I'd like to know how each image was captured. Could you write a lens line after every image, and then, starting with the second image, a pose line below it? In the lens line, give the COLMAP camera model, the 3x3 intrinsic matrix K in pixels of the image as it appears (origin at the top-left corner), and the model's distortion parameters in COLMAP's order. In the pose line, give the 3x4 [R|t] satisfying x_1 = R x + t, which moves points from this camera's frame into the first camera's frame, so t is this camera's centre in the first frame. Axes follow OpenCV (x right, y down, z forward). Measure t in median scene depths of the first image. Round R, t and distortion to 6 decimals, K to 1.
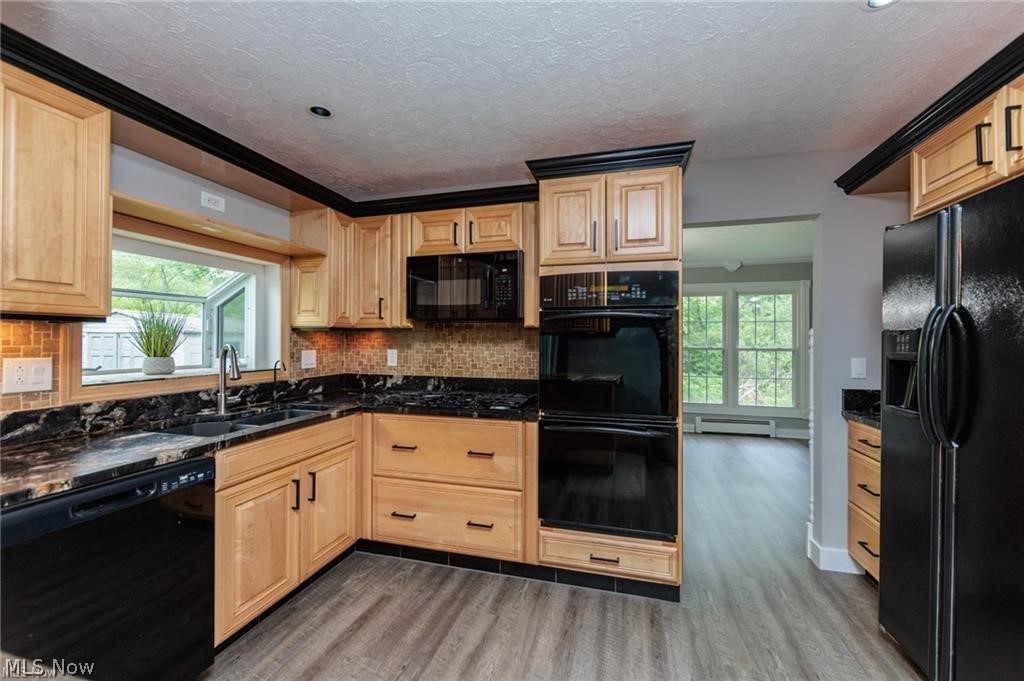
lens RADIAL K [[406.2, 0, 512.4], [0, 406.2, 338.8], [0, 0, 1]] dist [0.002279, 0.000070]
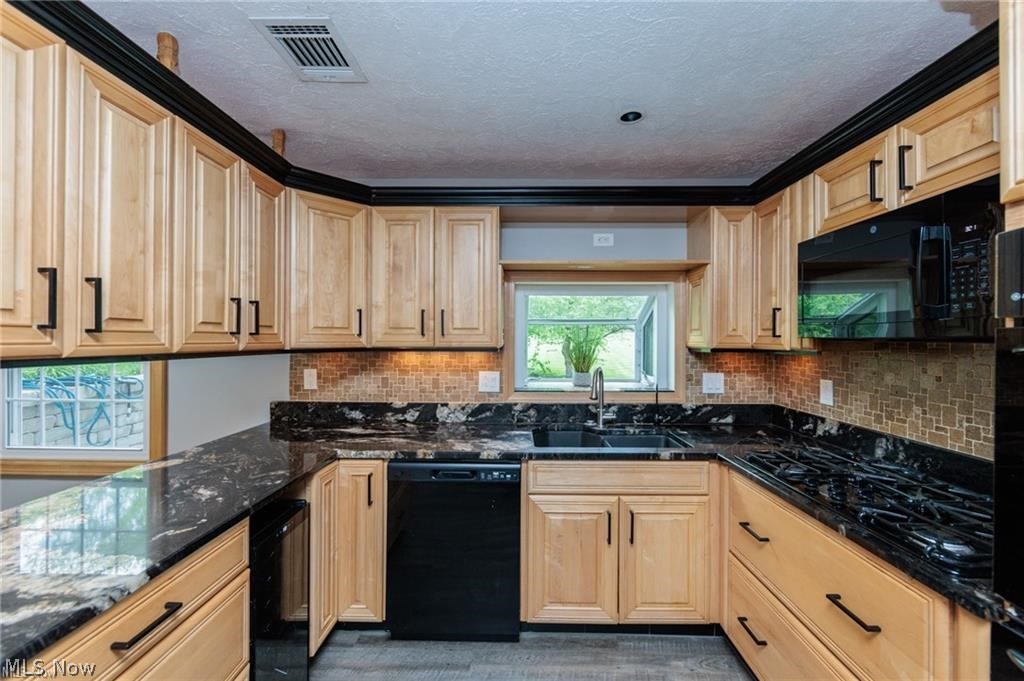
lens RADIAL K [[406.2, 0, 513.3], [0, 406.2, 340.0], [0, 0, 1]] dist [0.002279, 0.000070]
pose [[0.260969, -0.000479, -0.965347, 0.259760], [0.002049, 0.999998, 0.000058, -0.048564], [0.965345, -0.001993, 0.260969, 0.399063]]
